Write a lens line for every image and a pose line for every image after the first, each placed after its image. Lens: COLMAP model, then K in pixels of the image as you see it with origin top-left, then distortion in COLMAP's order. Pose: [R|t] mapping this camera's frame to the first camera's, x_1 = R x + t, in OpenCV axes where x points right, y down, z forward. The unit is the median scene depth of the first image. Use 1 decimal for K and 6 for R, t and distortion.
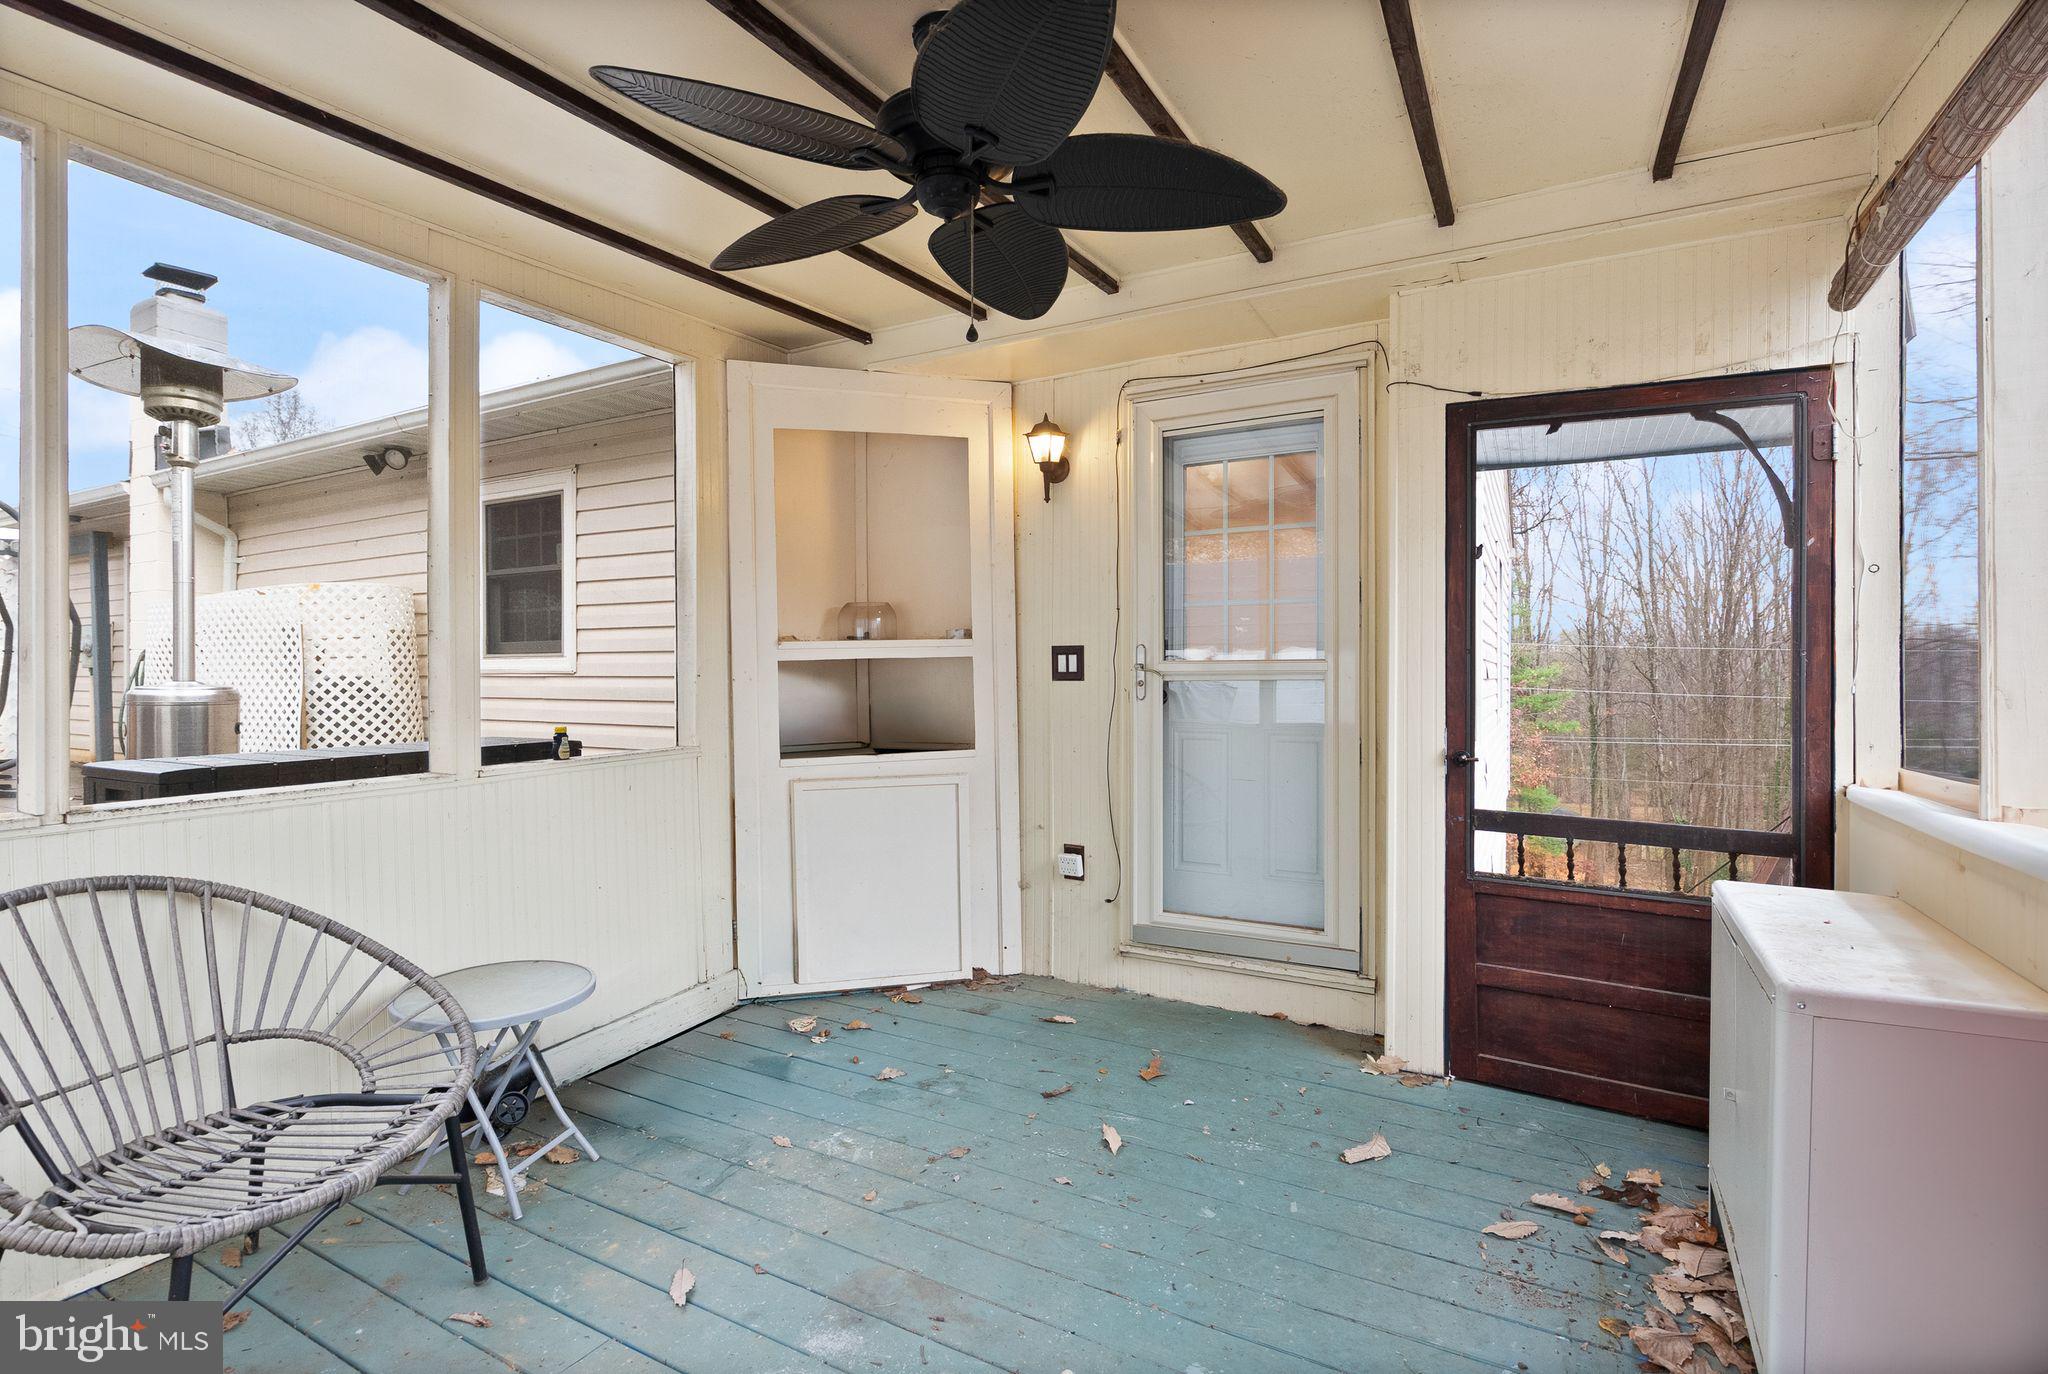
lens RADIAL K [[953.1, 0, 1027.1], [0, 953.1, 675.8], [0, 0, 1]] dist [0.002150, 0.001866]
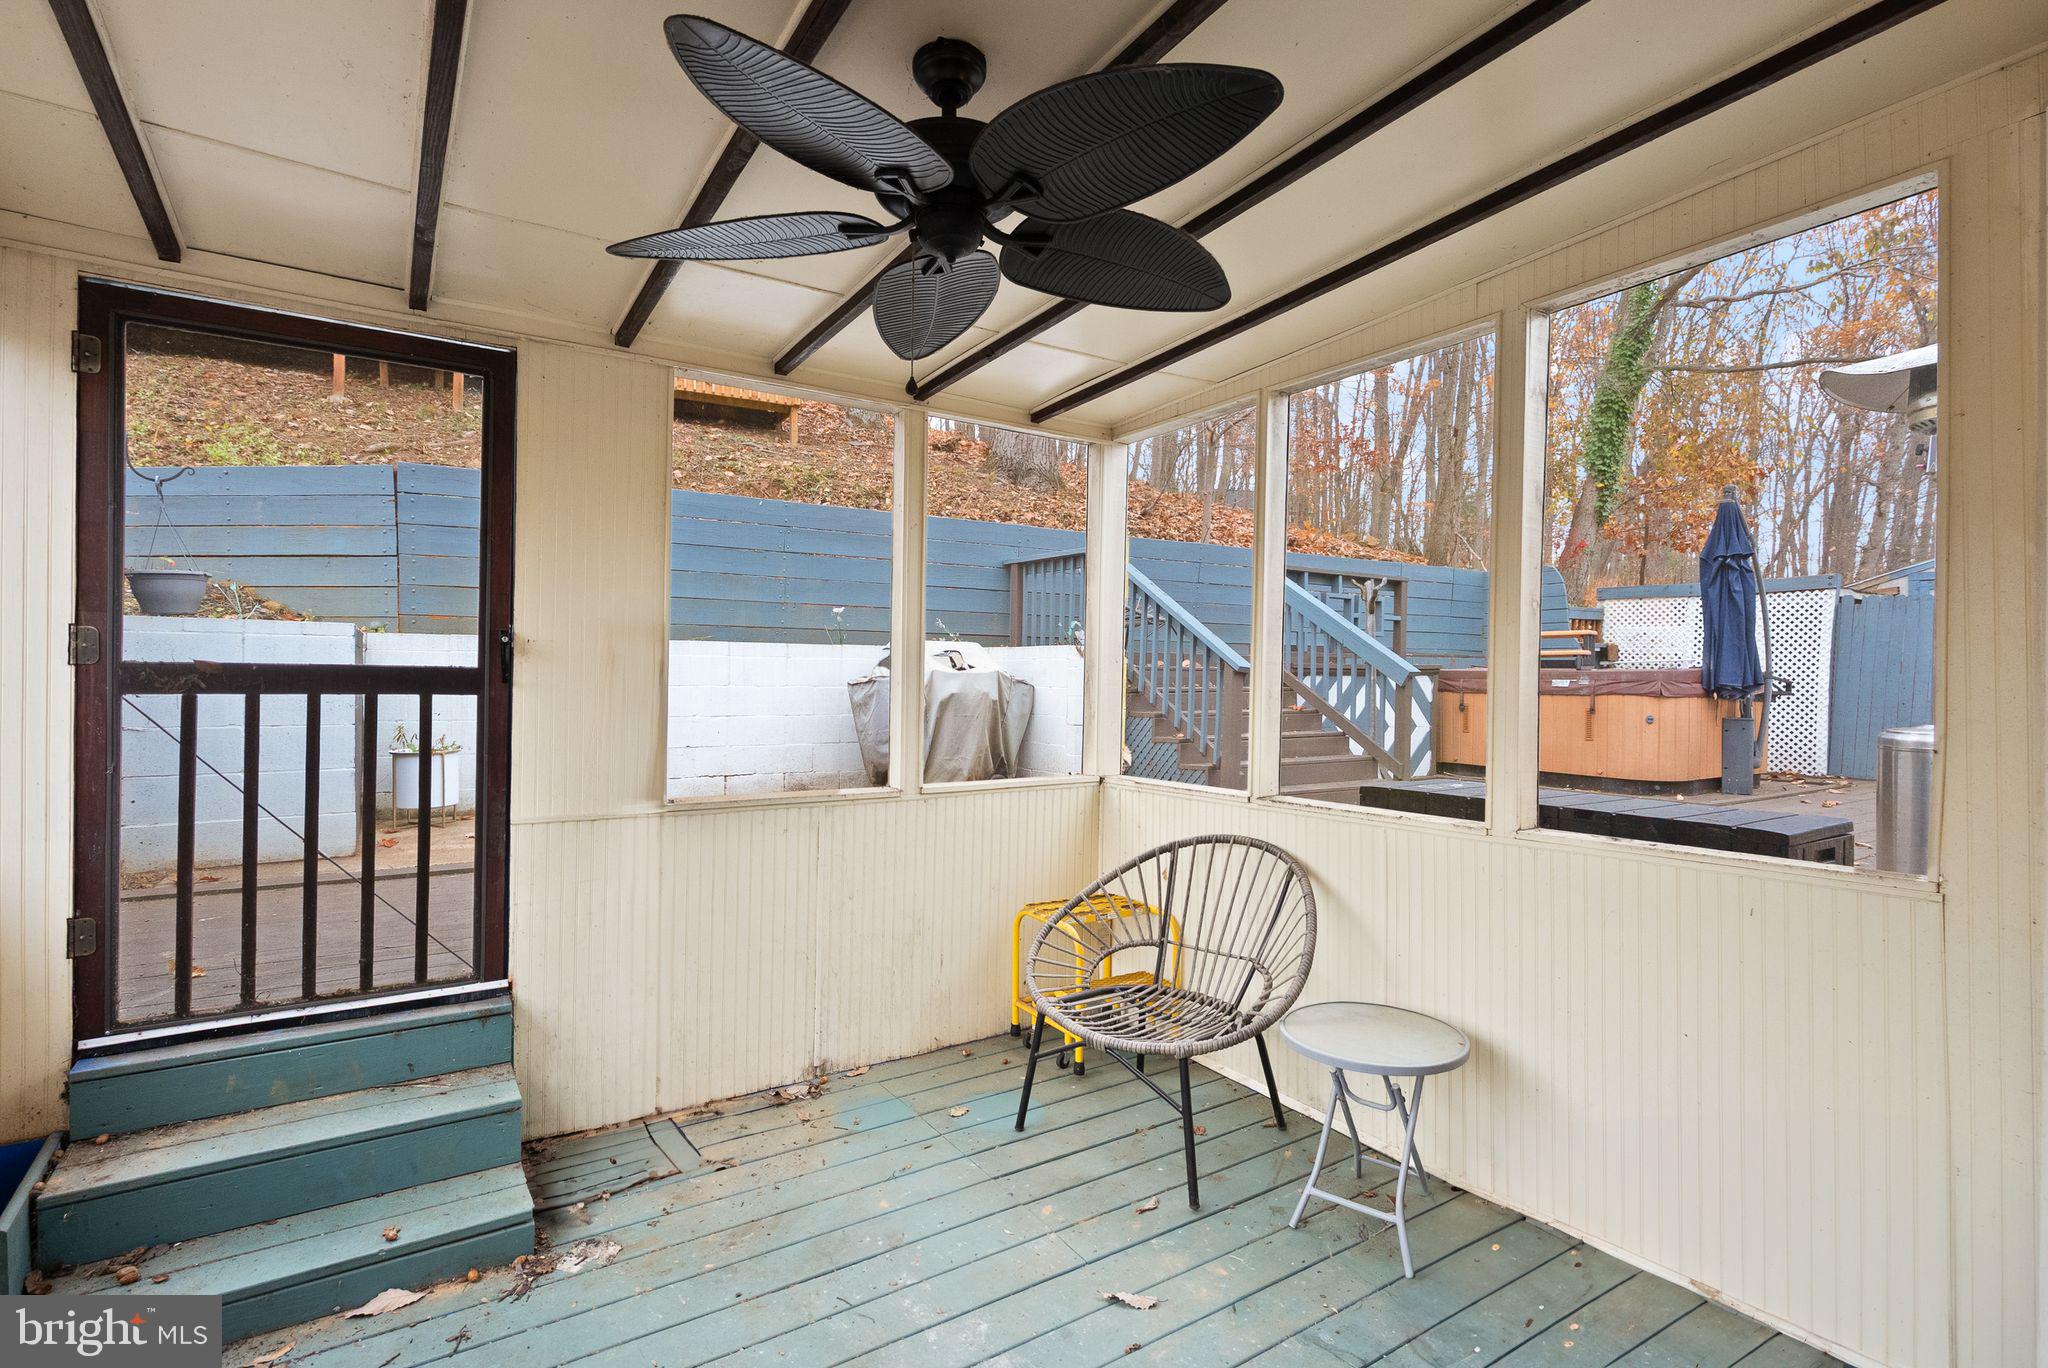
lens RADIAL K [[953.1, 0, 1021.0], [0, 953.1, 691.4], [0, 0, 1]] dist [0.002150, 0.001866]
pose [[-0.466542, -0.001081, -0.884498, 0.488703], [-0.009153, 0.999952, 0.003605, -0.034169], [0.884452, 0.009778, -0.466529, 1.050444]]
